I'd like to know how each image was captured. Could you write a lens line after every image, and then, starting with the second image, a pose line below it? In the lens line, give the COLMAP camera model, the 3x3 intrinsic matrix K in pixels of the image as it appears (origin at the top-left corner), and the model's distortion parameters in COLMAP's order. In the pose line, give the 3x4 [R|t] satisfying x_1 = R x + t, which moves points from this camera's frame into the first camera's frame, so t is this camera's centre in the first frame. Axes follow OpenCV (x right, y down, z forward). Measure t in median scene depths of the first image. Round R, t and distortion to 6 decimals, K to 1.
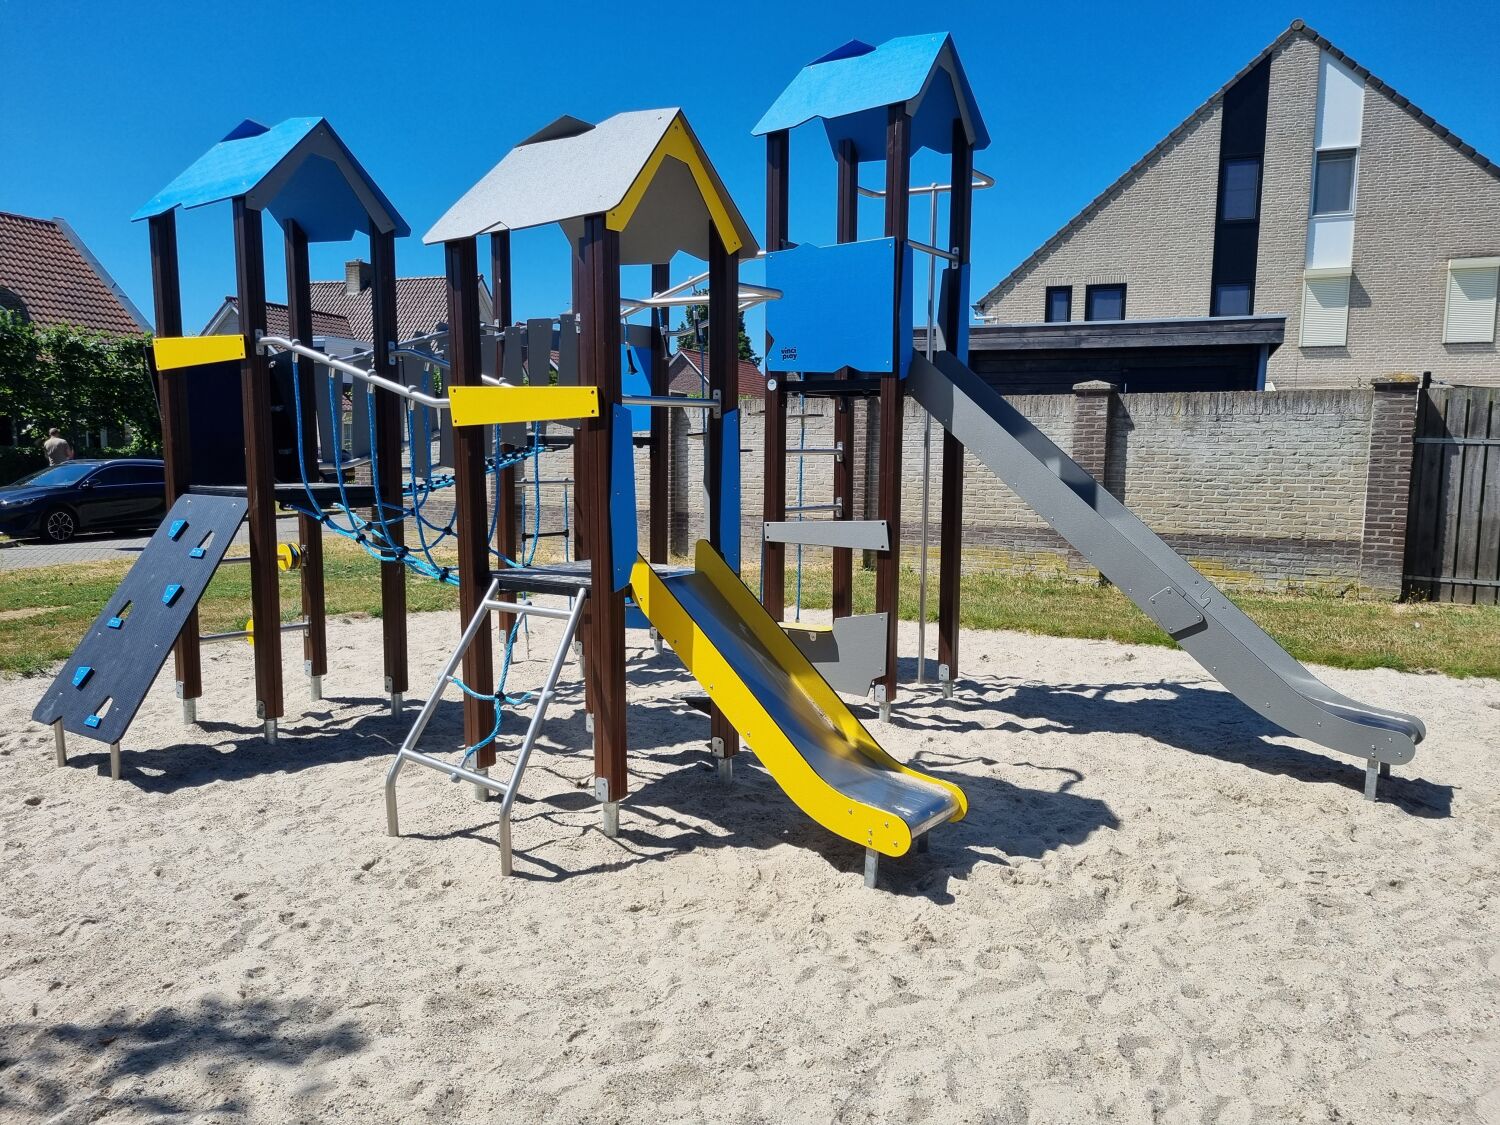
lens RADIAL K [[1129.3, 0, 747.5], [0, 1129.3, 570.1], [0, 0, 1]] dist [0.055121, -0.037092]
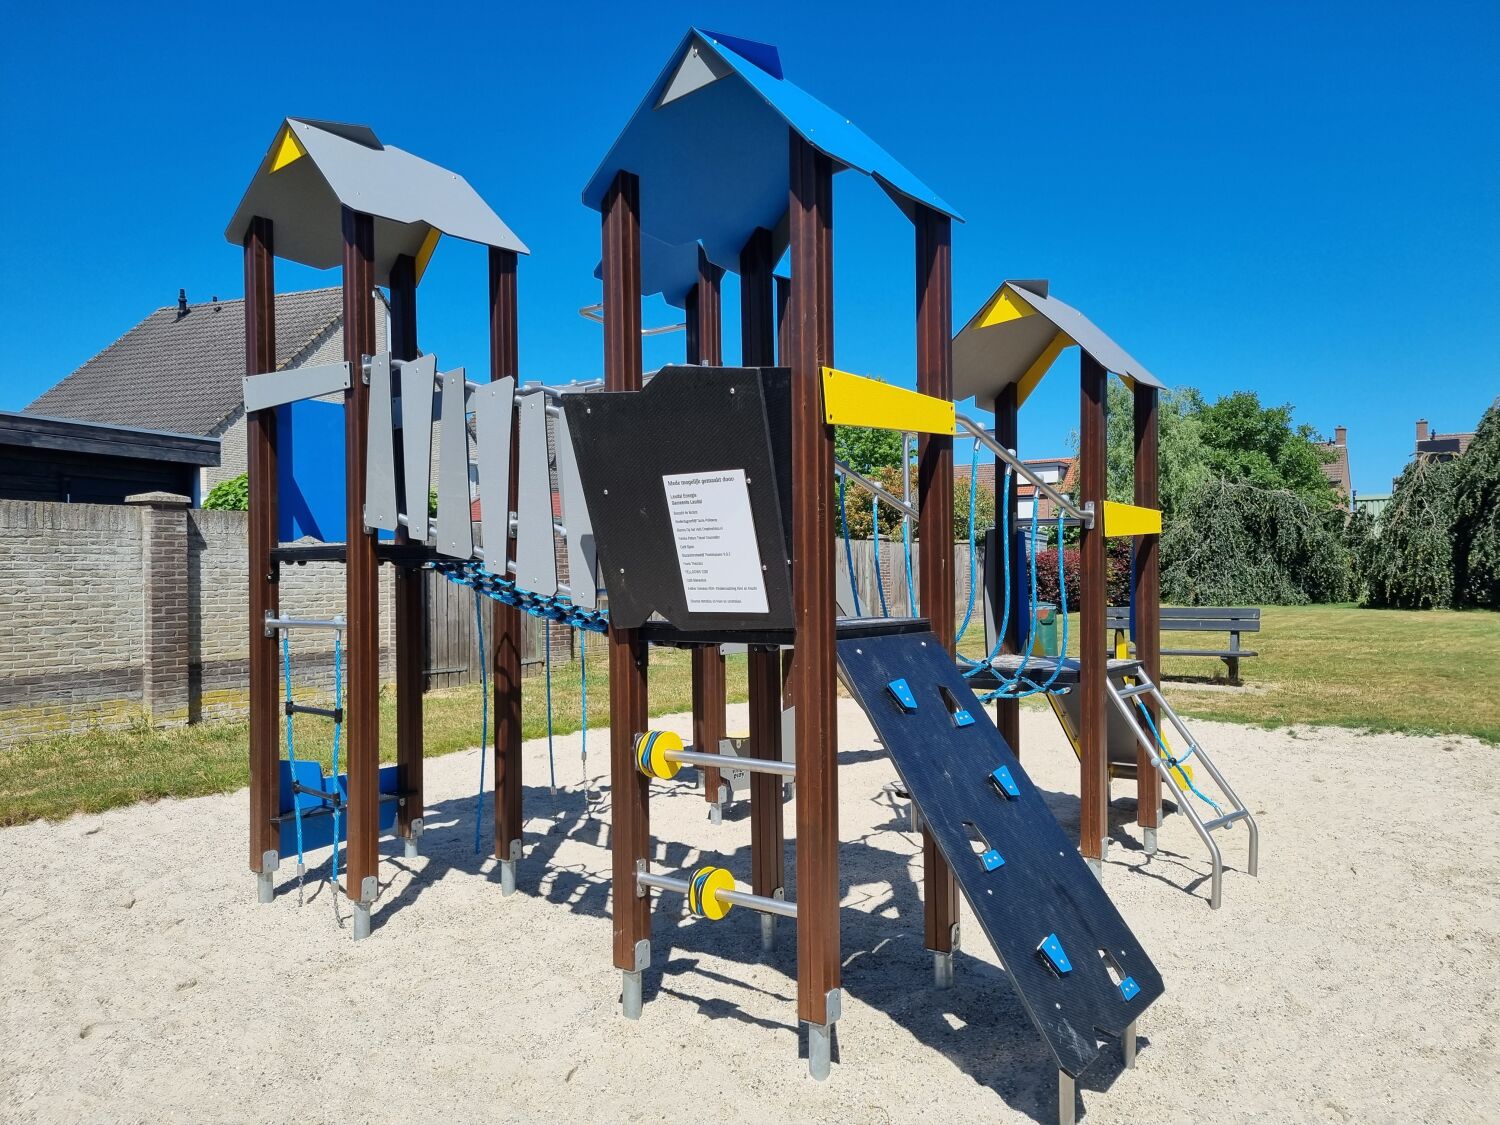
lens RADIAL K [[1129.3, 0, 758.7], [0, 1129.3, 562.5], [0, 0, 1]] dist [0.055121, -0.037092]
pose [[0.026424, -0.000823, 0.999650, -0.554927], [0.120138, 0.992754, -0.002358, -0.057018], [-0.992406, 0.120158, 0.026331, 0.535038]]
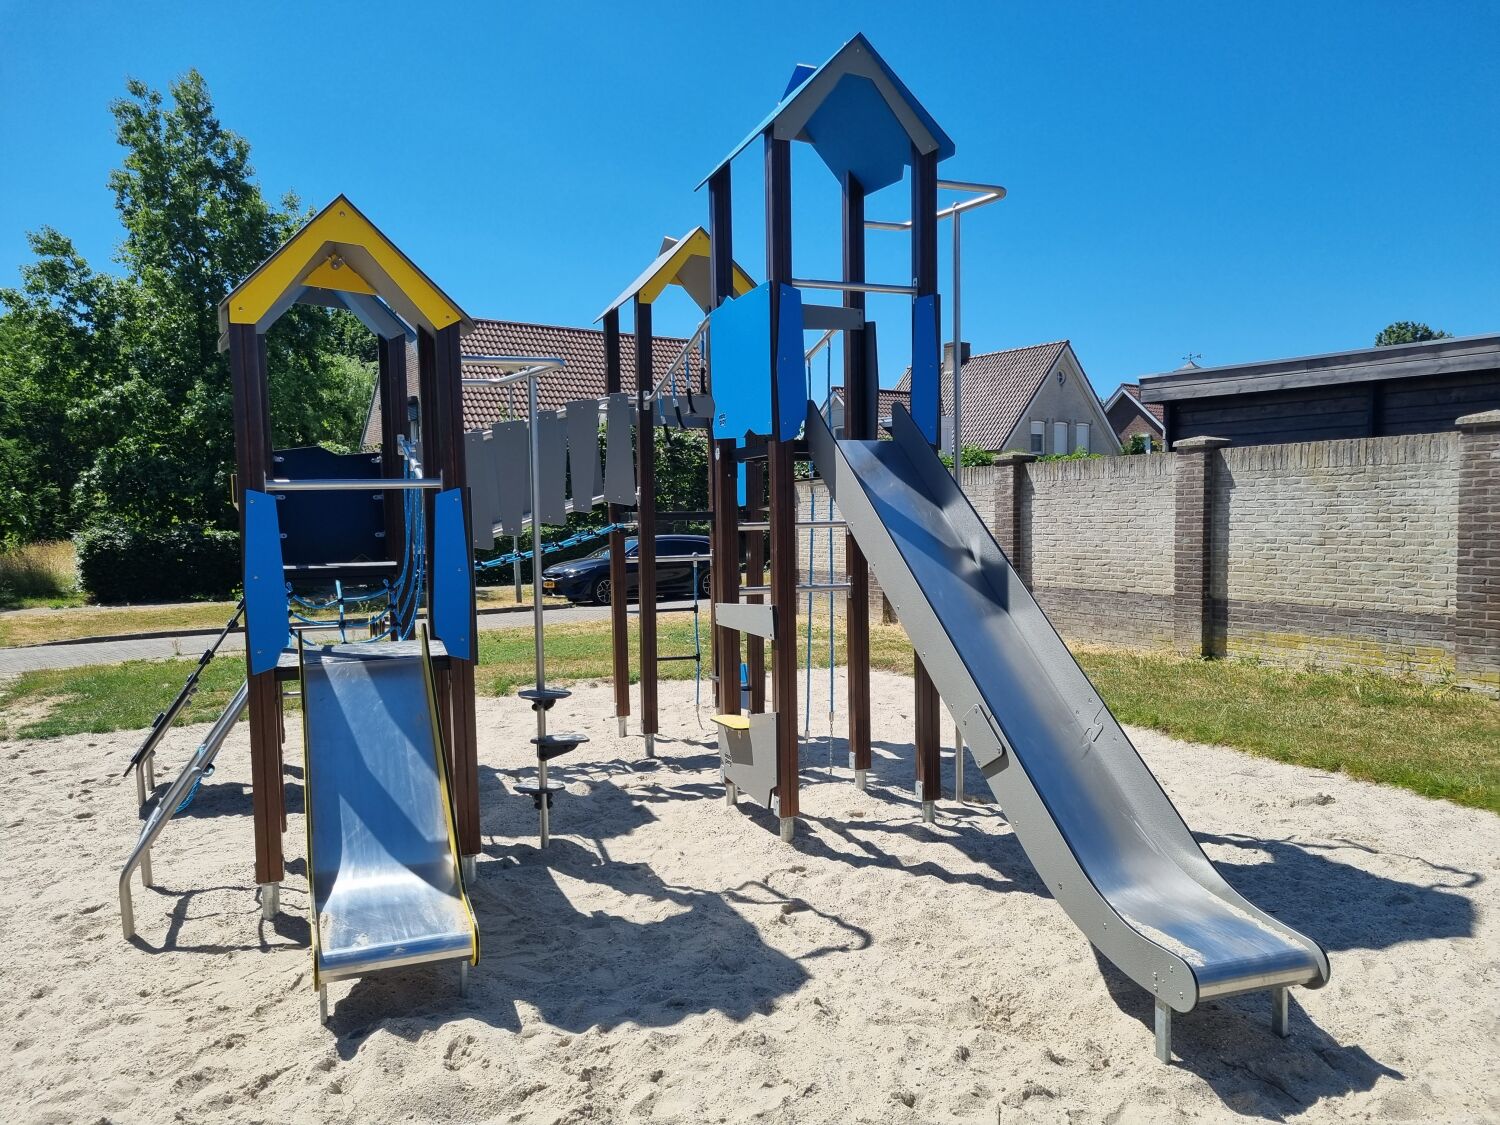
lens RADIAL K [[1129.3, 0, 752.6], [0, 1129.3, 578.2], [0, 0, 1]] dist [0.055121, -0.037092]
pose [[0.841693, 0.005632, -0.539927, 0.306151], [-0.033125, 0.998601, -0.041222, -0.015239], [0.538939, 0.052582, 0.840702, 0.141737]]
